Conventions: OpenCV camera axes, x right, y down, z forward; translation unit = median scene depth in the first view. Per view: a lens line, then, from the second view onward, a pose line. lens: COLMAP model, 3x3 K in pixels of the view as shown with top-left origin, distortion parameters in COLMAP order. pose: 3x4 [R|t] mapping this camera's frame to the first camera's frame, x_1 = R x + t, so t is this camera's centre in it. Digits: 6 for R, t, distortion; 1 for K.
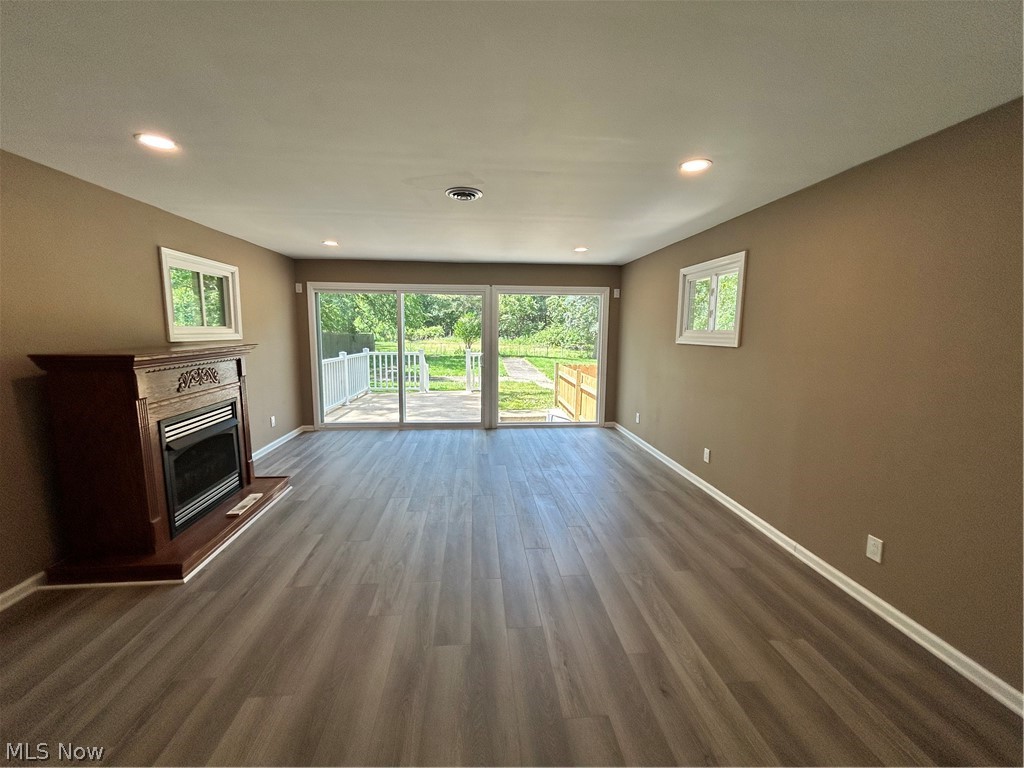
lens RADIAL K [[415.3, 0, 512.0], [0, 415.3, 384.0], [0, 0, 1]] dist [-0.000750, -0.000221]
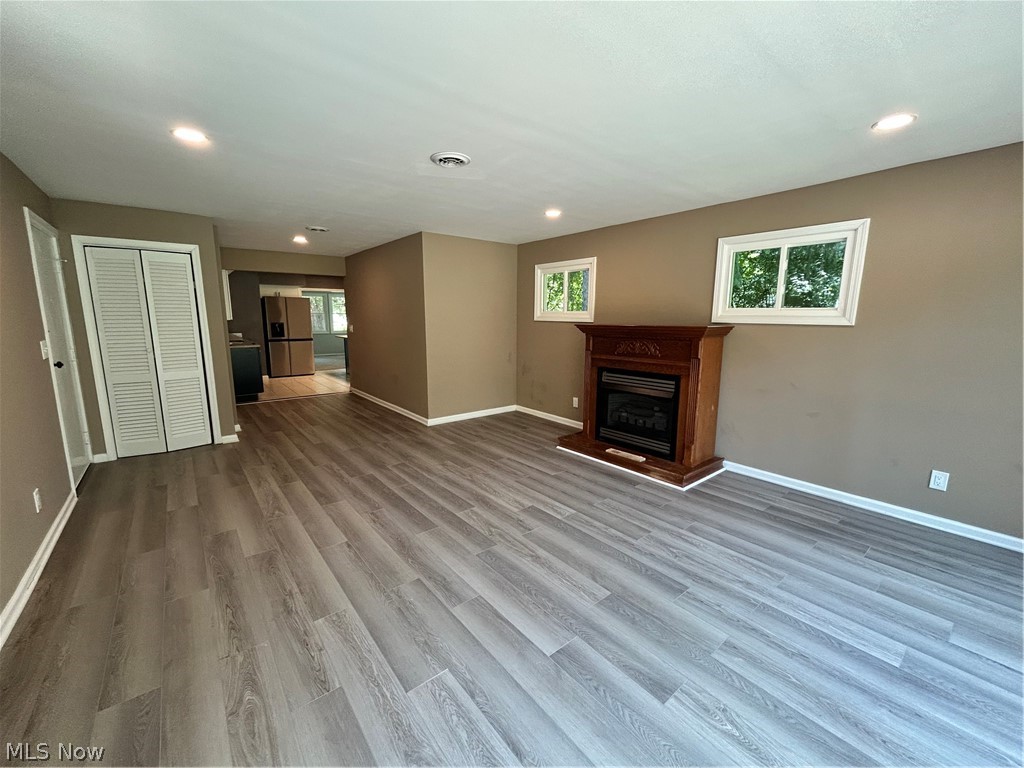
lens RADIAL K [[415.3, 0, 512.0], [0, 415.3, 384.0], [0, 0, 1]] dist [-0.000750, -0.000221]
pose [[-0.831109, 0.079791, -0.550355, 0.341237], [-0.082612, 0.960957, 0.264077, -0.243243], [0.549939, 0.264943, -0.792069, 2.053832]]
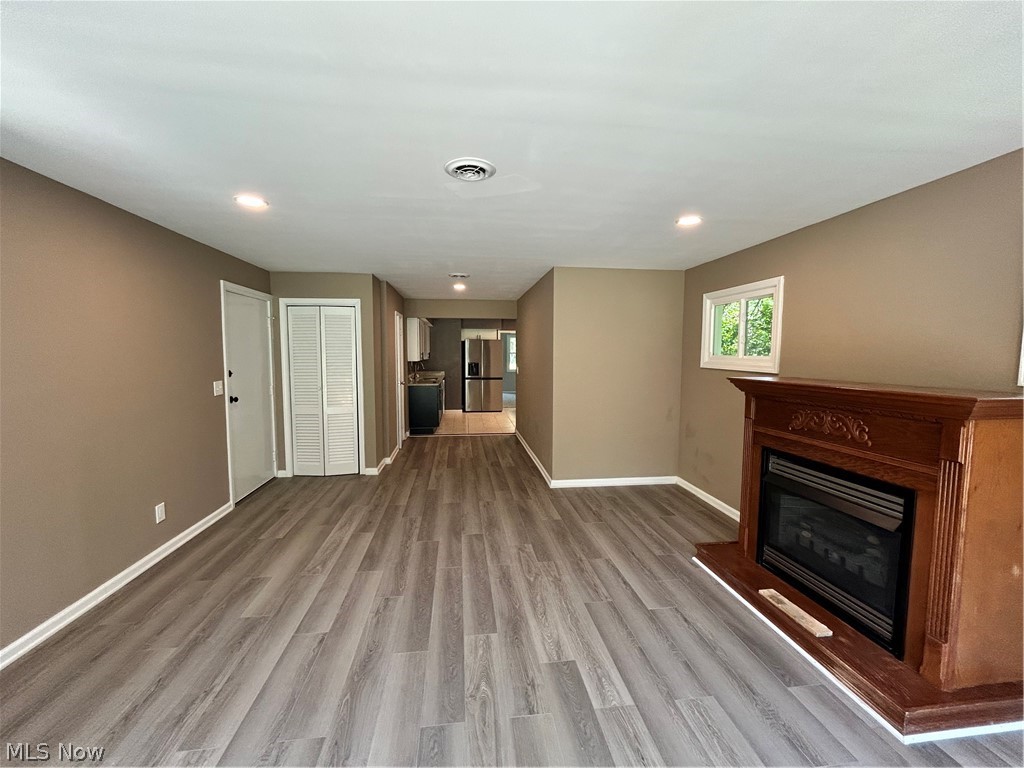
lens RADIAL K [[415.3, 0, 512.0], [0, 415.3, 384.0], [0, 0, 1]] dist [-0.000750, -0.000221]
pose [[-0.999202, -0.009427, -0.038826, -0.172154], [-0.017206, 0.978571, 0.205188, -0.254684], [0.036060, 0.205692, -0.977952, 1.880682]]
